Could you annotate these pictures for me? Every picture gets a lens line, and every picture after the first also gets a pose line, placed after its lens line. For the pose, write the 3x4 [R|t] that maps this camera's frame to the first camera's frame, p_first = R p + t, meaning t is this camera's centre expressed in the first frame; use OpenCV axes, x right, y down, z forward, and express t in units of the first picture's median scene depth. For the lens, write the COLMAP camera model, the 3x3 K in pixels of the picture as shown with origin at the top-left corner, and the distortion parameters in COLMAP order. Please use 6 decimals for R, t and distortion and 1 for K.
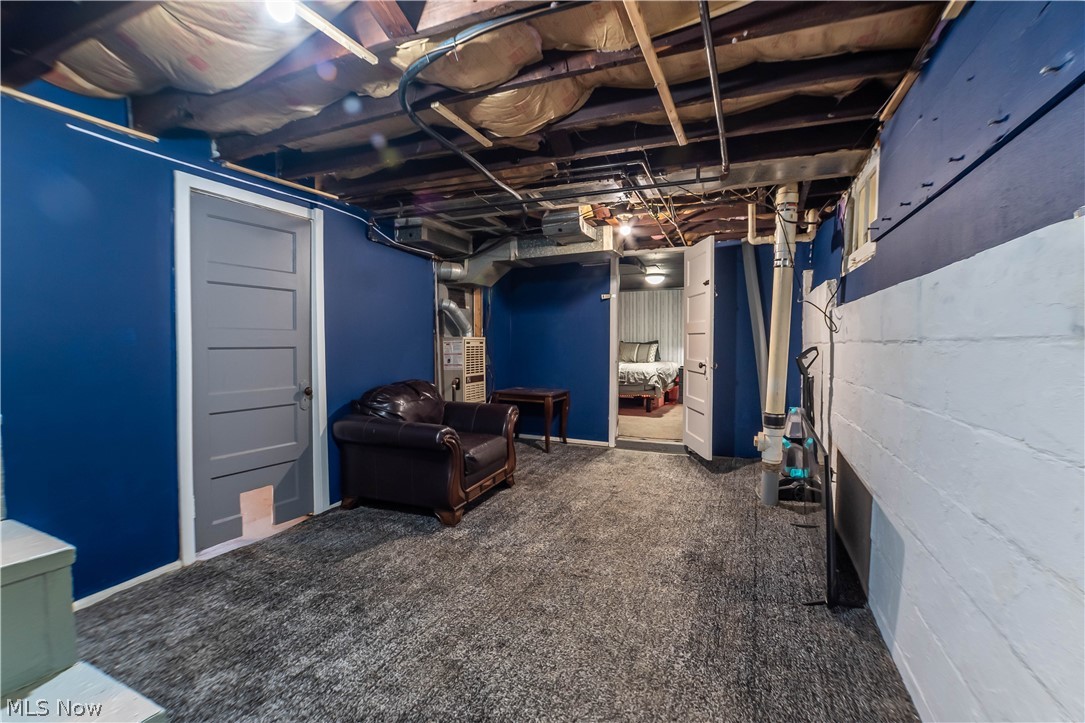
lens RADIAL K [[495.3, 0, 542.5], [0, 495.3, 361.5], [0, 0, 1]] dist [-0.033984, -0.000204]
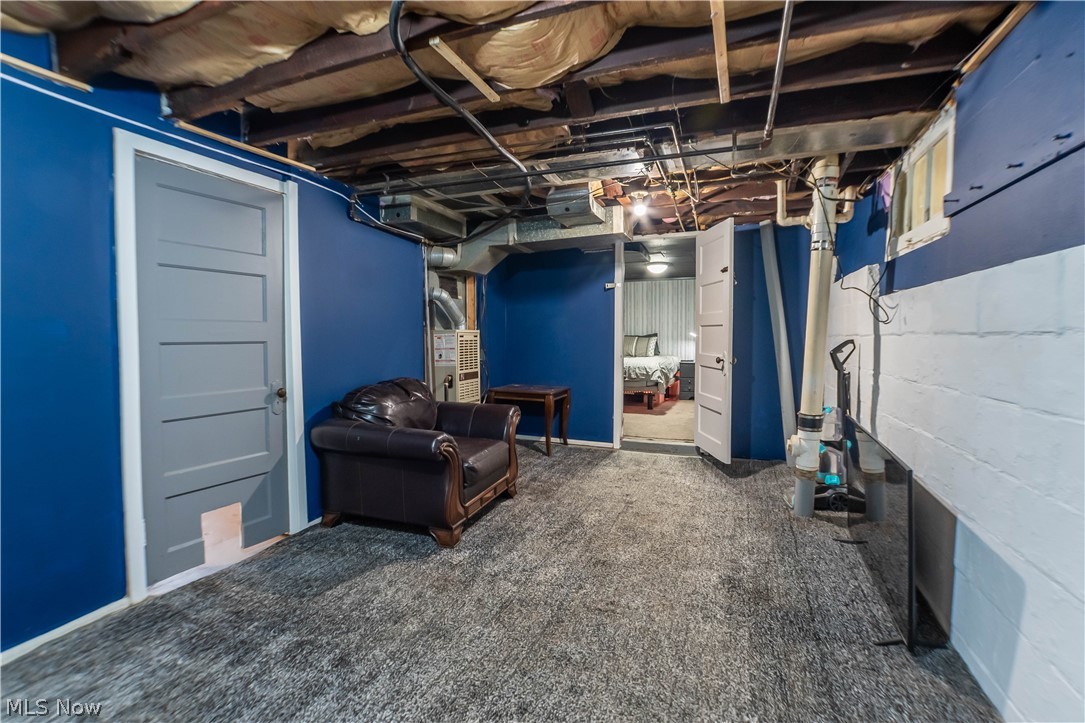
lens RADIAL K [[494.5, 0, 537.2], [0, 494.5, 359.9], [0, 0, 1]] dist [-0.035209, 0.001879]
pose [[0.999667, -0.003959, 0.025496, -0.054584], [0.003704, 0.999943, 0.010034, -0.004787], [-0.025534, -0.009936, 0.999625, 0.142579]]
